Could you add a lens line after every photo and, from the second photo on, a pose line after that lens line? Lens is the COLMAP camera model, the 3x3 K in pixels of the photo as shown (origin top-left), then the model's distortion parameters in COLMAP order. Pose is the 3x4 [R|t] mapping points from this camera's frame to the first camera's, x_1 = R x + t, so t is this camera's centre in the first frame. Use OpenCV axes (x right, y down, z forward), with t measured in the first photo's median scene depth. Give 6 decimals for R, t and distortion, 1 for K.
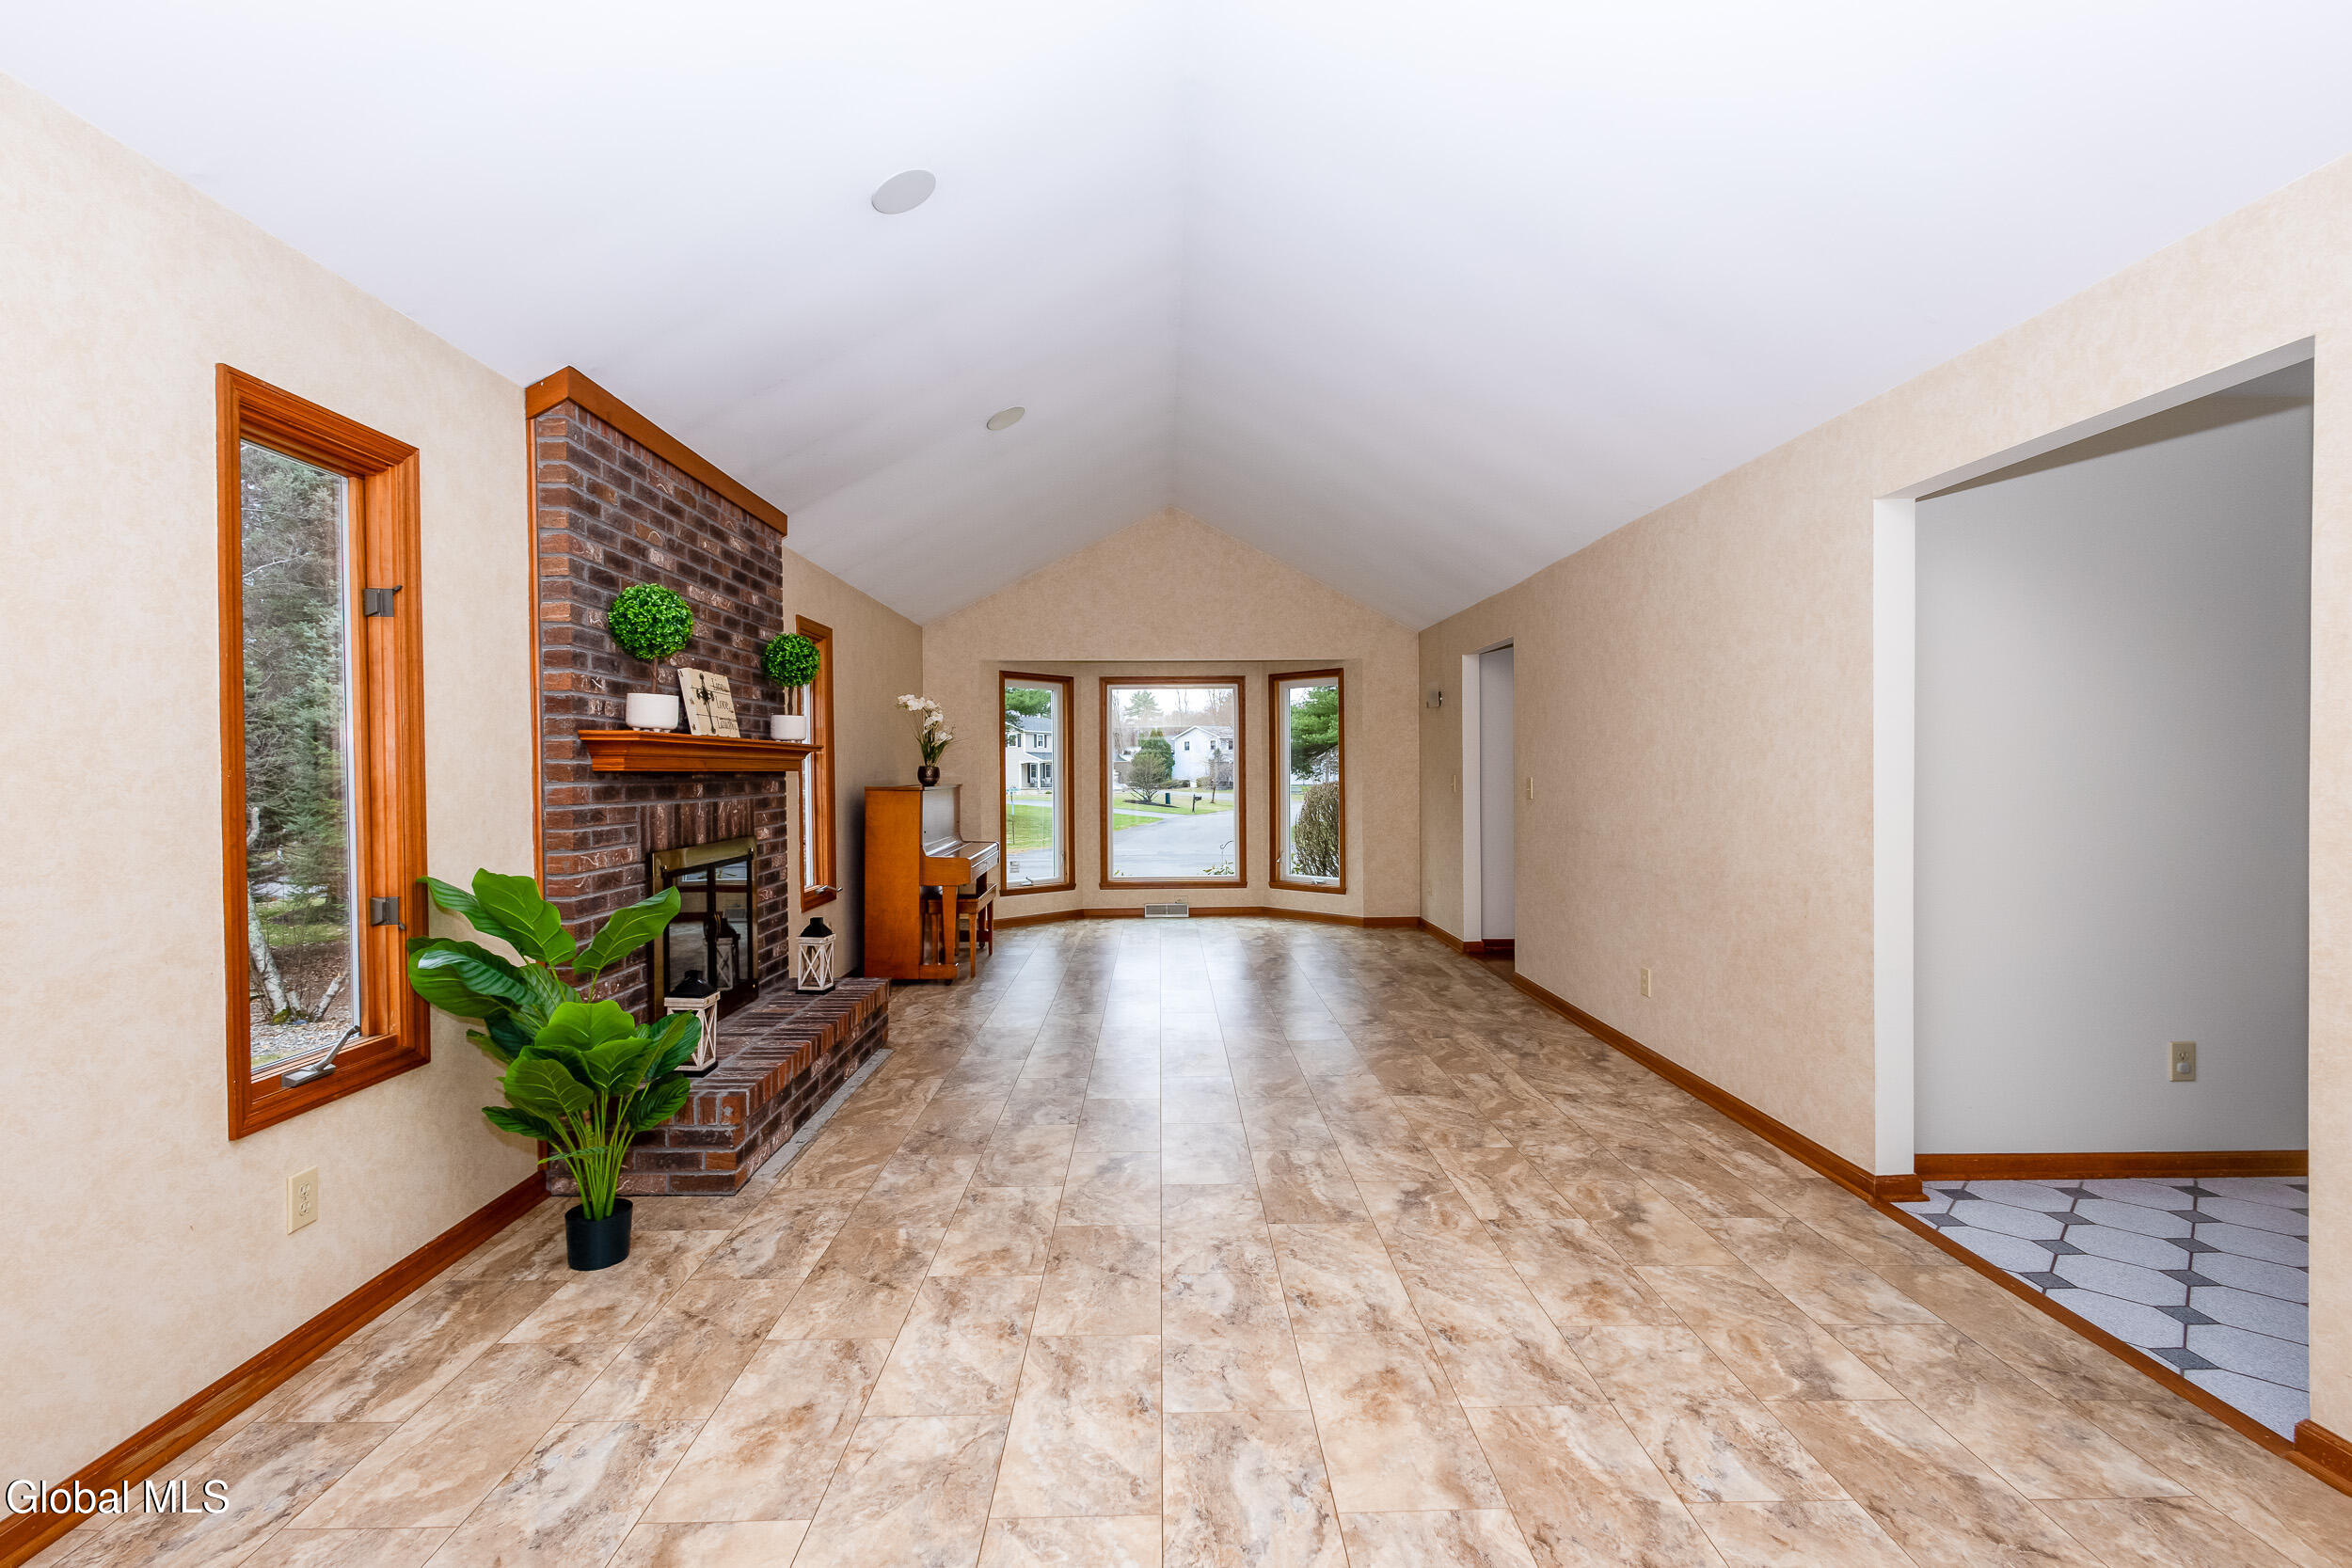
lens RADIAL K [[1095.8, 0, 1197.1], [0, 1095.8, 781.4], [0, 0, 1]] dist [0.002093, -0.000356]
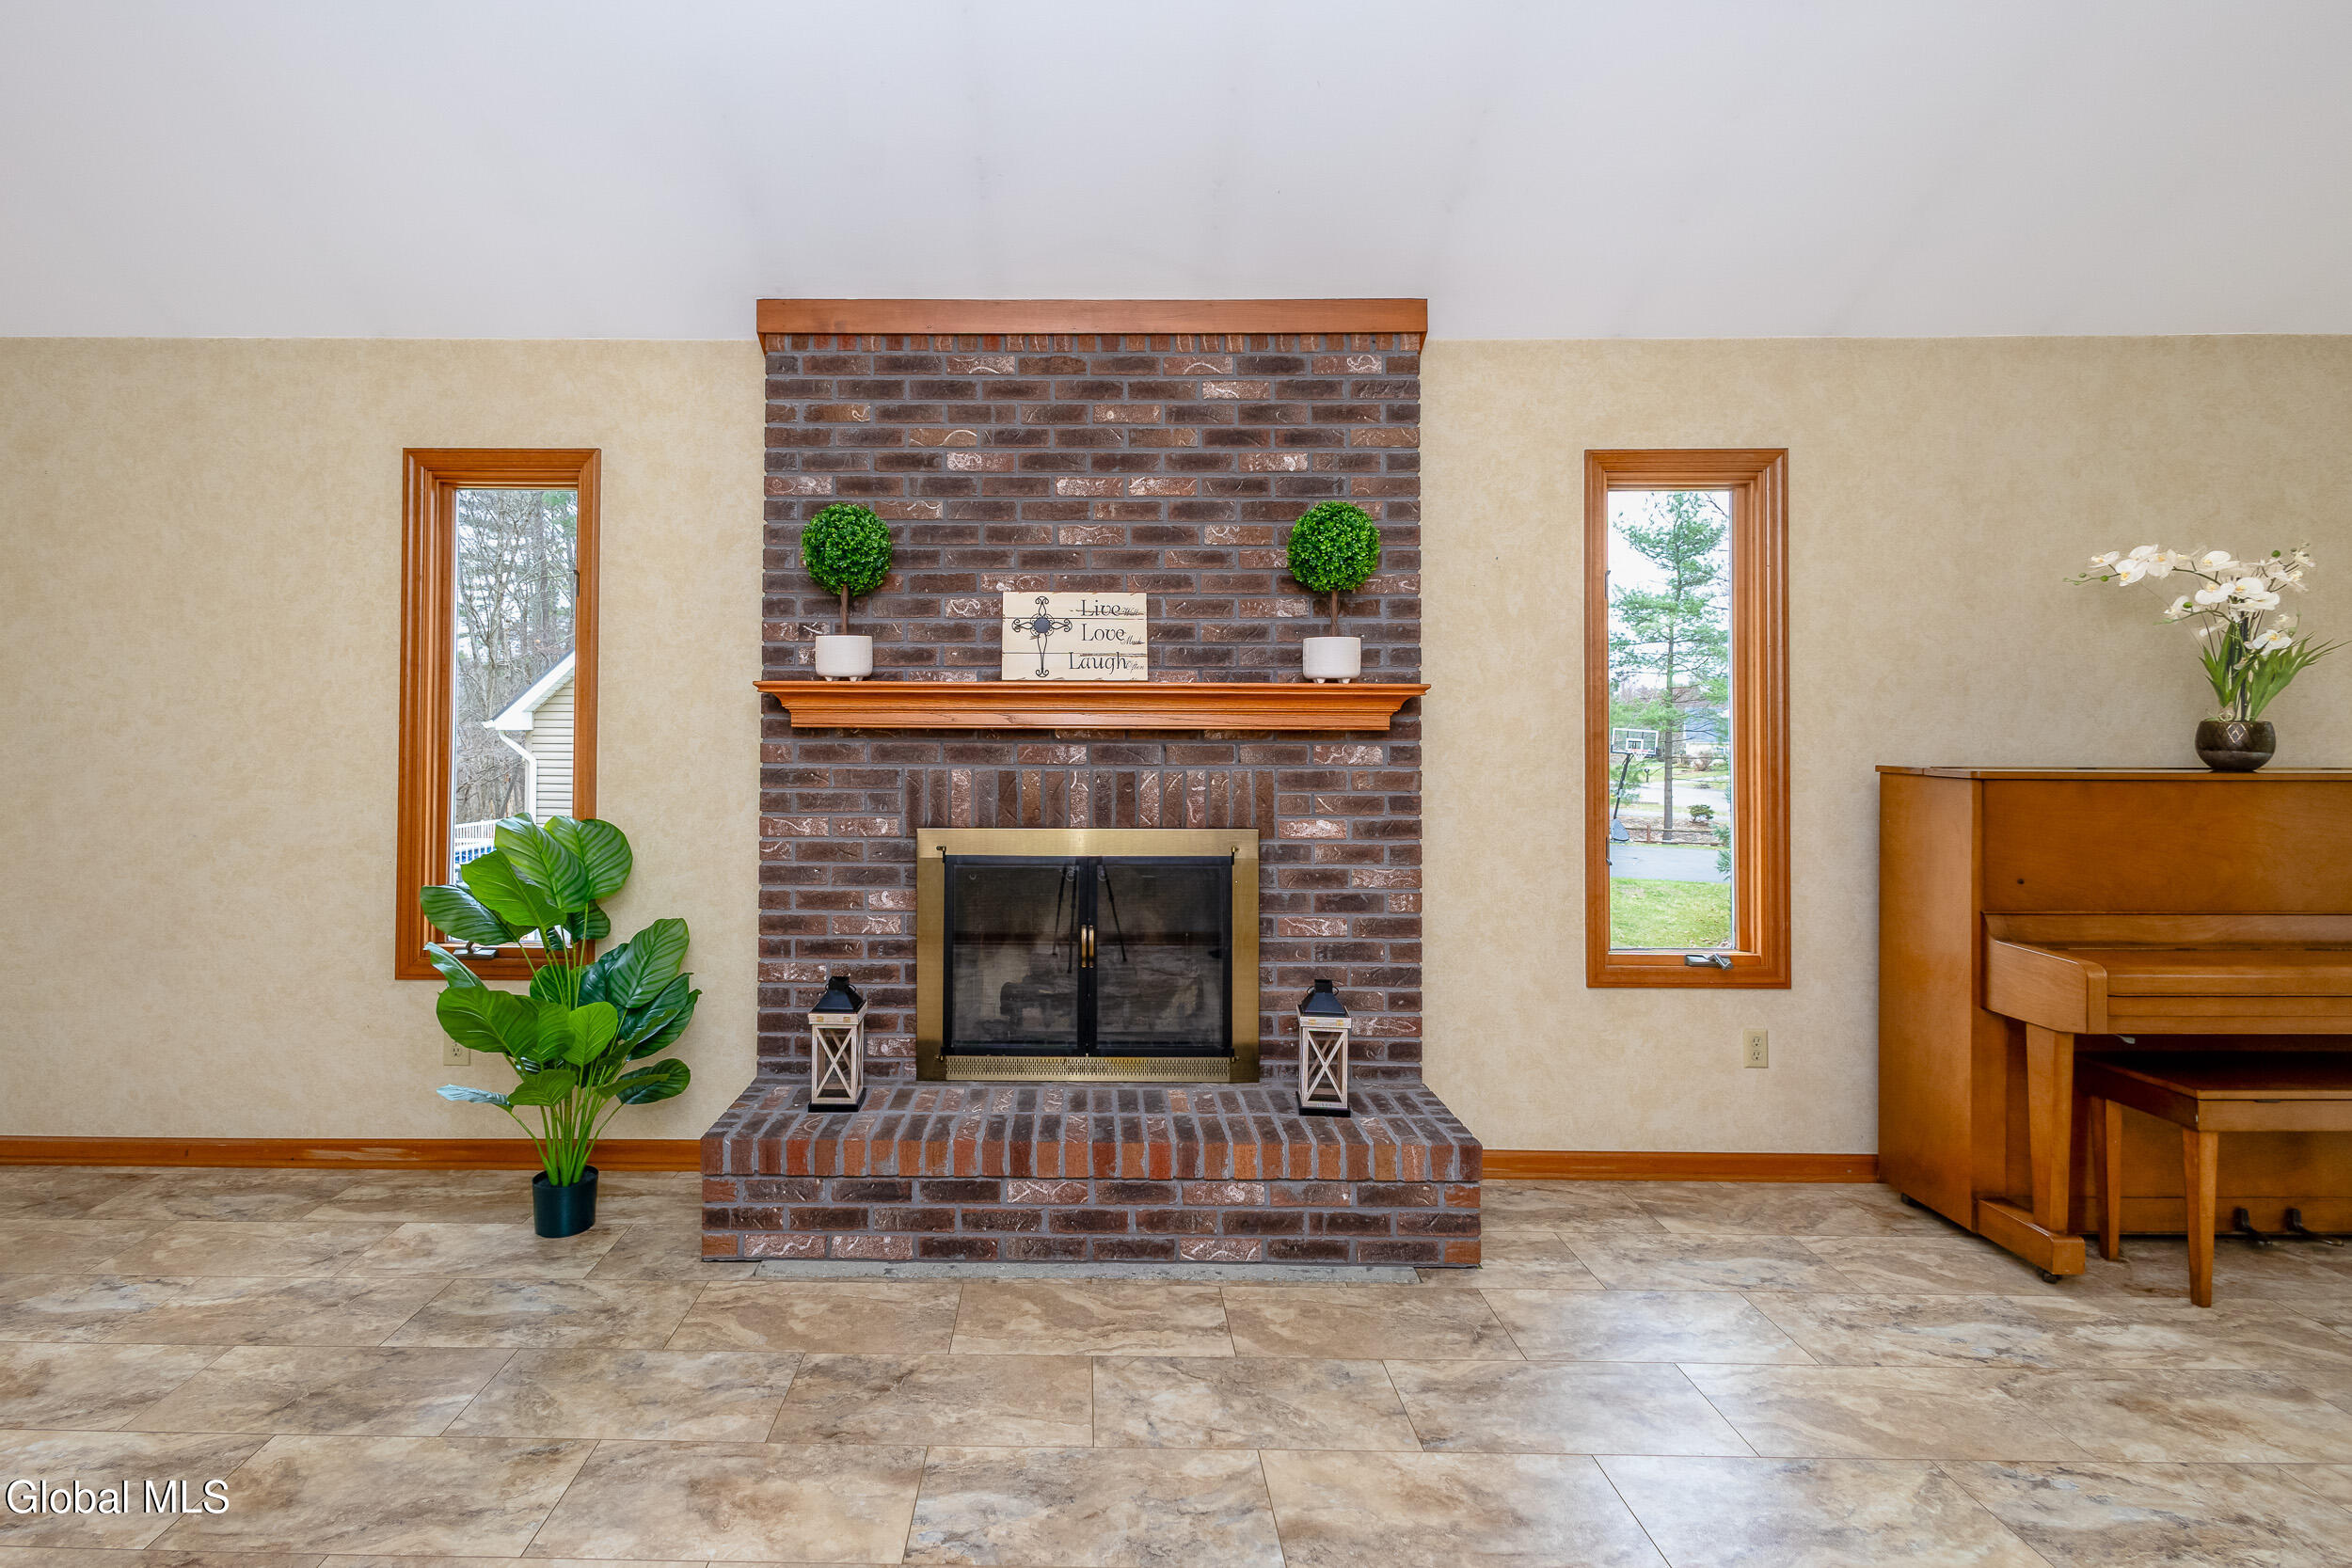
lens RADIAL K [[1121.7, 0, 1046.1], [0, 1121.7, 744.7], [0, 0, 1]] dist [-0.001882, -0.000998]
pose [[-0.056278, -0.011869, -0.998345, 0.338702], [-0.016210, 0.999808, -0.010973, 0.011637], [0.998284, 0.015566, -0.056460, 1.180638]]
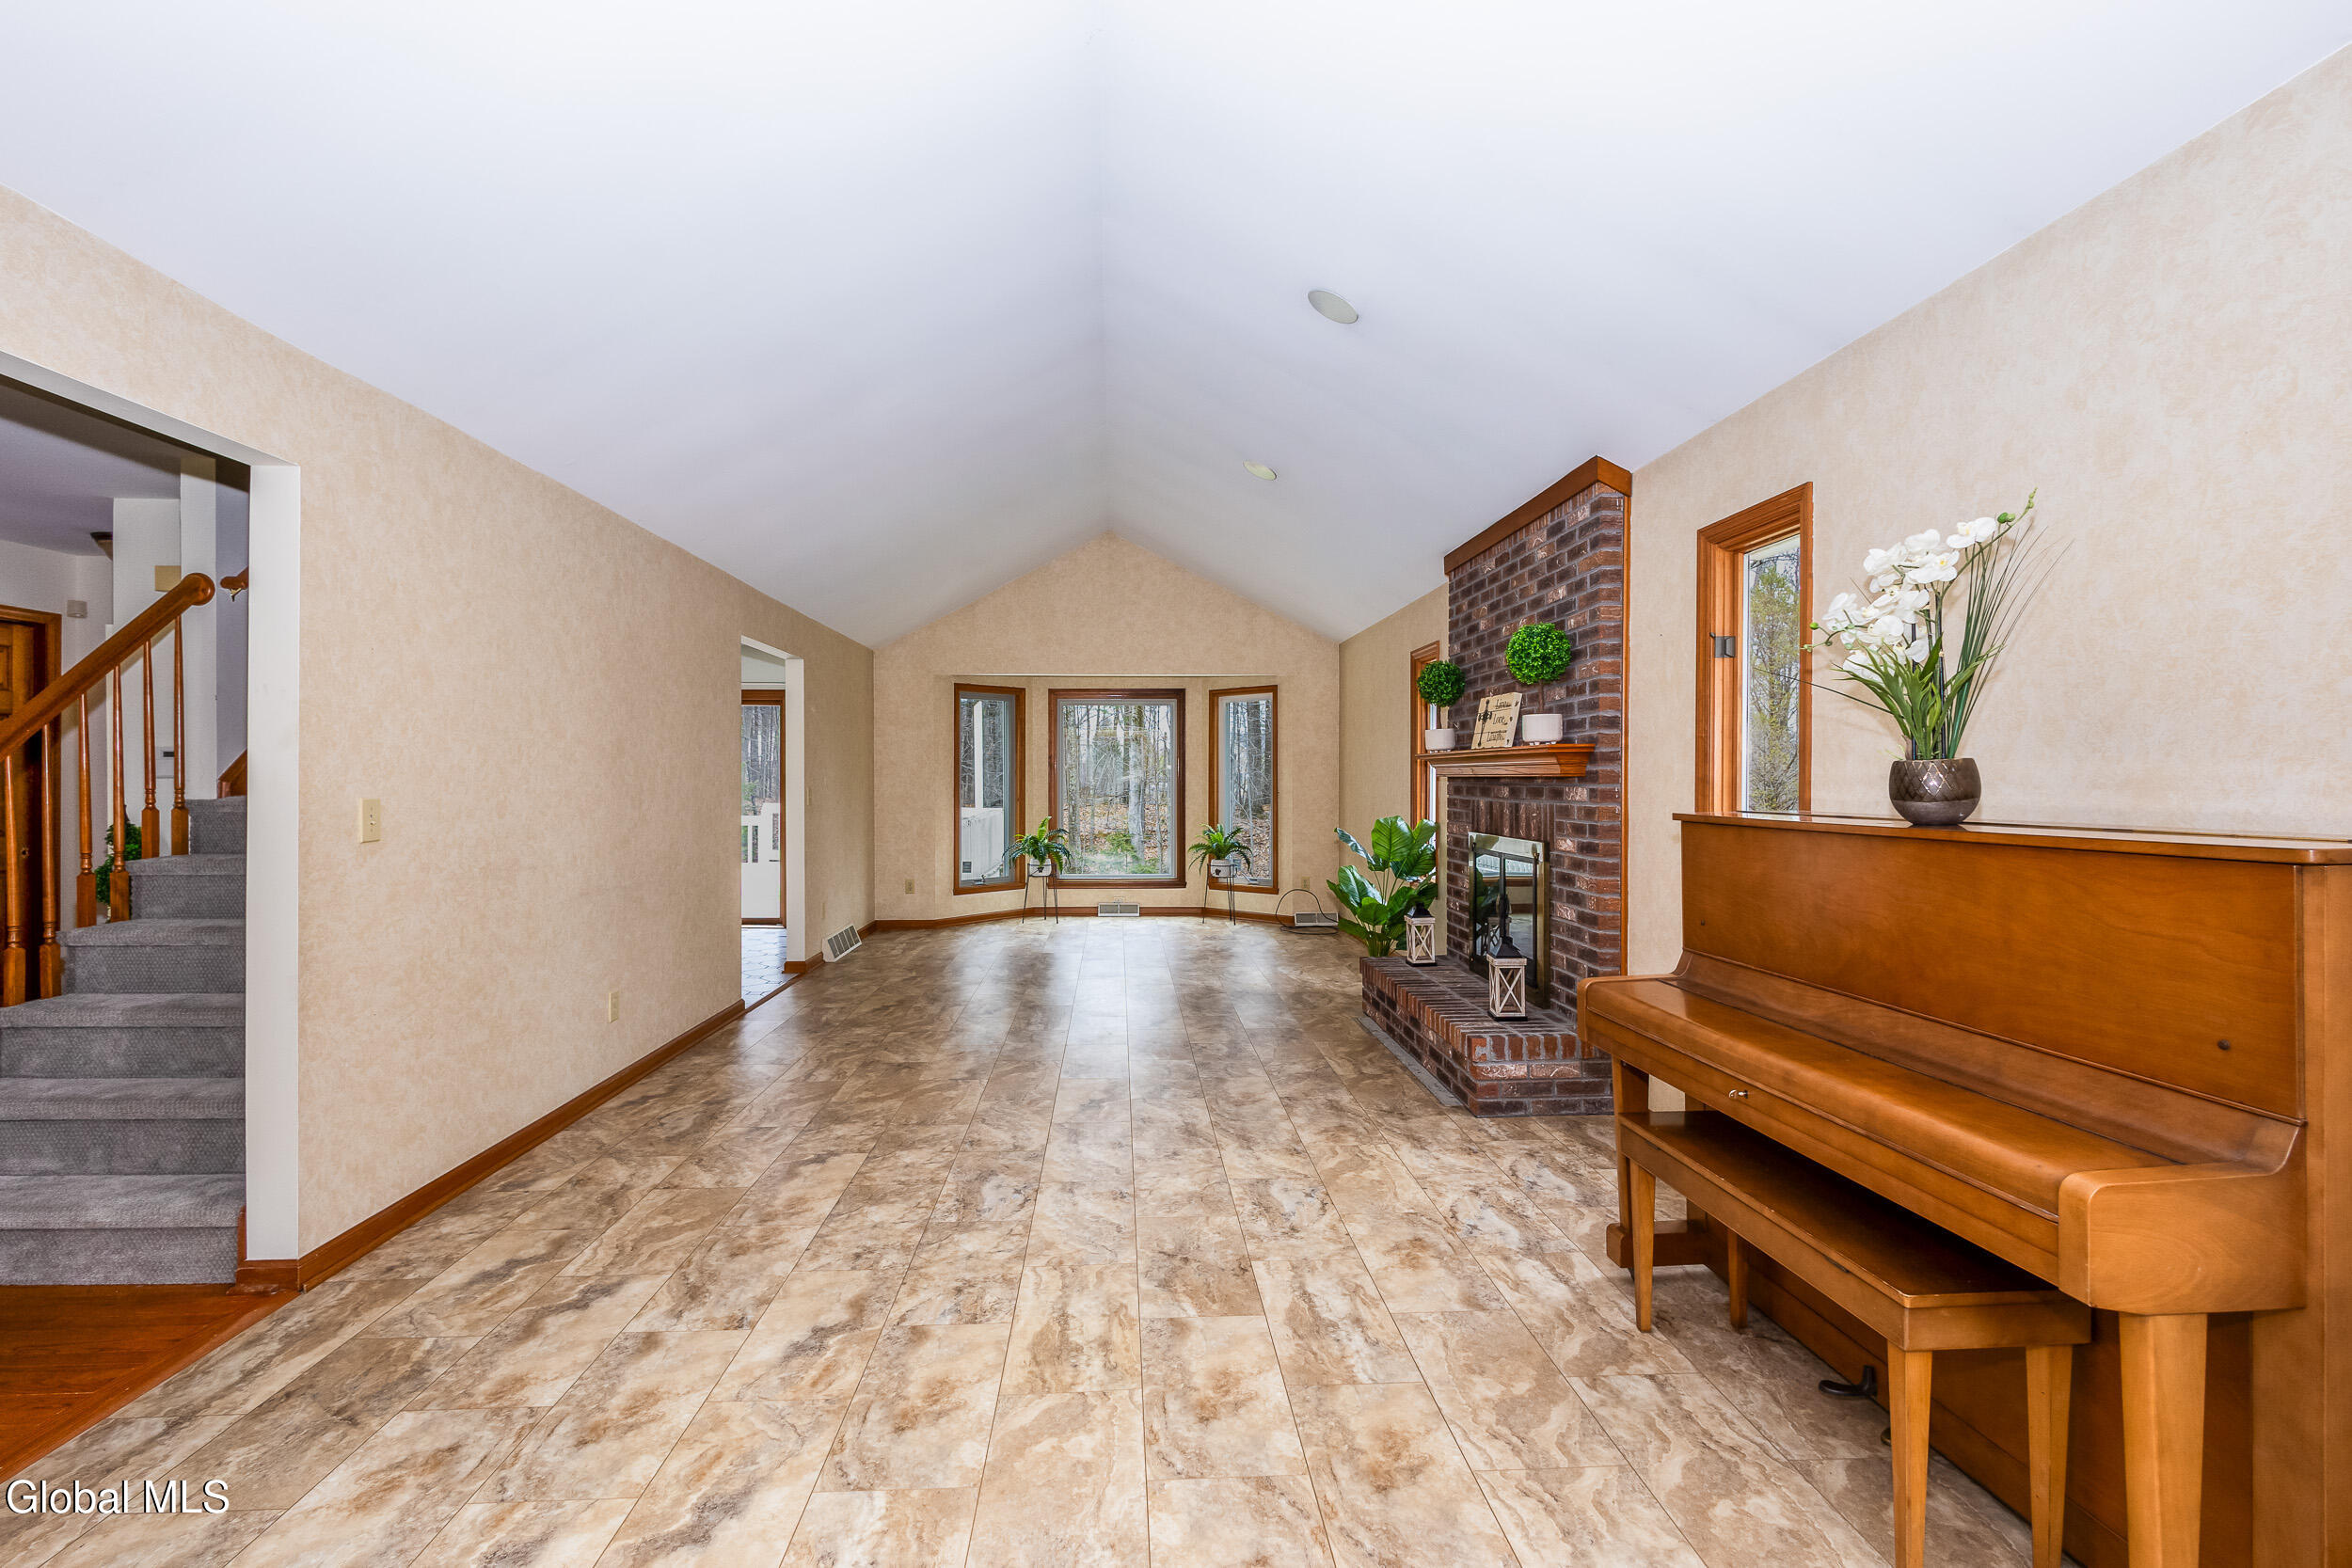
lens RADIAL K [[1095.8, 0, 1197.1], [0, 1095.8, 781.4], [0, 0, 1]] dist [0.002093, -0.000356]
pose [[-0.999351, 0.000977, -0.036020, -0.078855], [0.000404, 0.999873, 0.015902, -0.026610], [0.036031, 0.015877, -0.999225, 2.540896]]
